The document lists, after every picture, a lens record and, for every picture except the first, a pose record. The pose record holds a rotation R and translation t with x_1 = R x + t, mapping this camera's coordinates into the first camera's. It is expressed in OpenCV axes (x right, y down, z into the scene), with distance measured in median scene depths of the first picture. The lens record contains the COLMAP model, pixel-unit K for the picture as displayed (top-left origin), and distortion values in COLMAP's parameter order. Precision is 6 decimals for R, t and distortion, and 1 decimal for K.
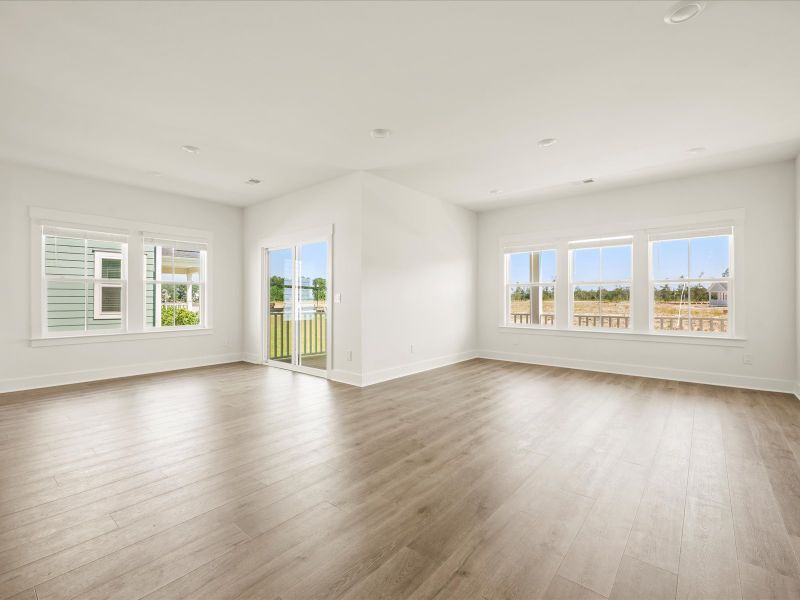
lens RADIAL K [[365.1, 0, 393.6], [0, 365.1, 299.1], [0, 0, 1]] dist [0.000339, 0.000969]
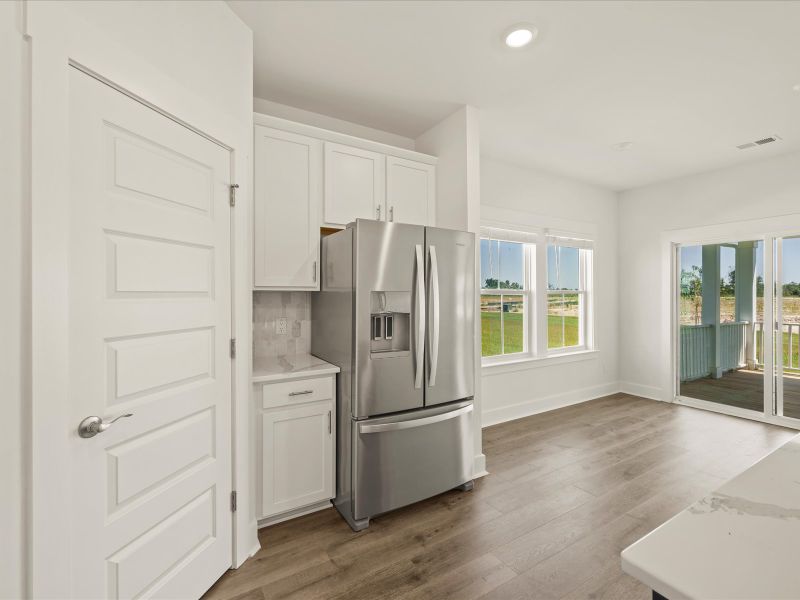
lens RADIAL K [[365.1, 0, 395.8], [0, 365.1, 292.6], [0, 0, 1]] dist [0.000339, 0.000969]
pose [[0.946835, -0.003258, -0.321703, -0.730236], [0.001599, 0.999984, -0.005421, -0.042748], [0.321715, 0.004619, 0.946825, 0.150539]]
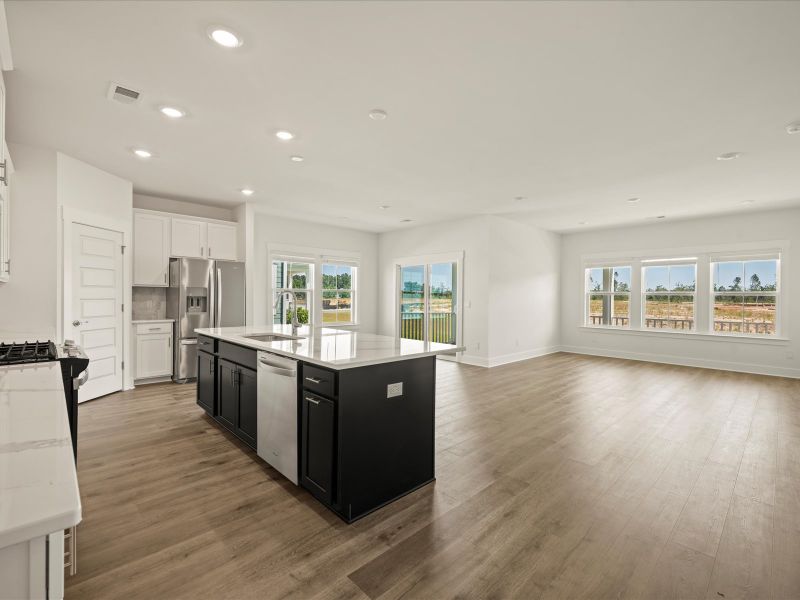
lens RADIAL K [[365.1, 0, 397.2], [0, 365.1, 299.4], [0, 0, 1]] dist [0.000339, 0.000969]
pose [[0.994334, 0.009496, -0.105877, -0.242989], [-0.008701, 0.999930, 0.007967, -0.027183], [0.105945, -0.007000, 0.994347, -0.370368]]
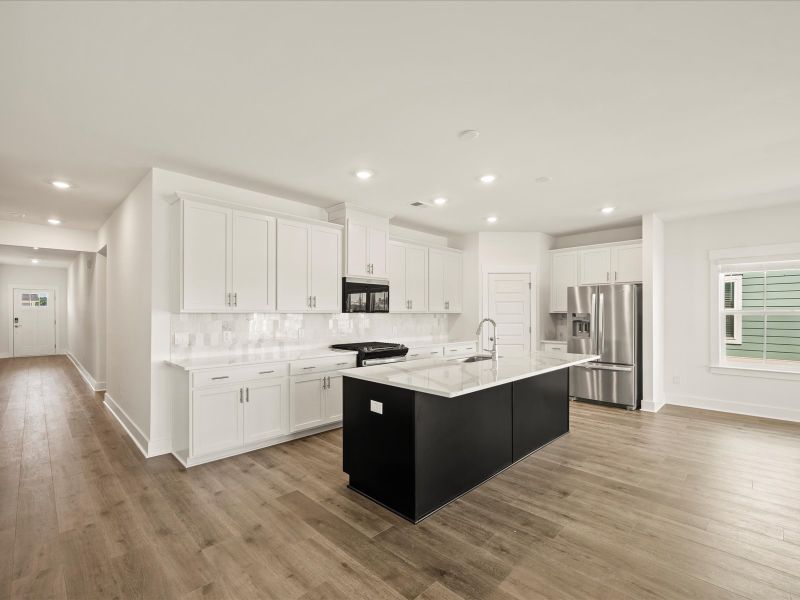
lens RADIAL K [[365.1, 0, 404.3], [0, 365.1, 313.7], [0, 0, 1]] dist [0.000339, 0.000969]
pose [[-0.070985, -0.003082, -0.997473, 0.180842], [0.001212, 0.999994, -0.003176, -0.042327], [0.997477, -0.001434, -0.070981, 0.100942]]
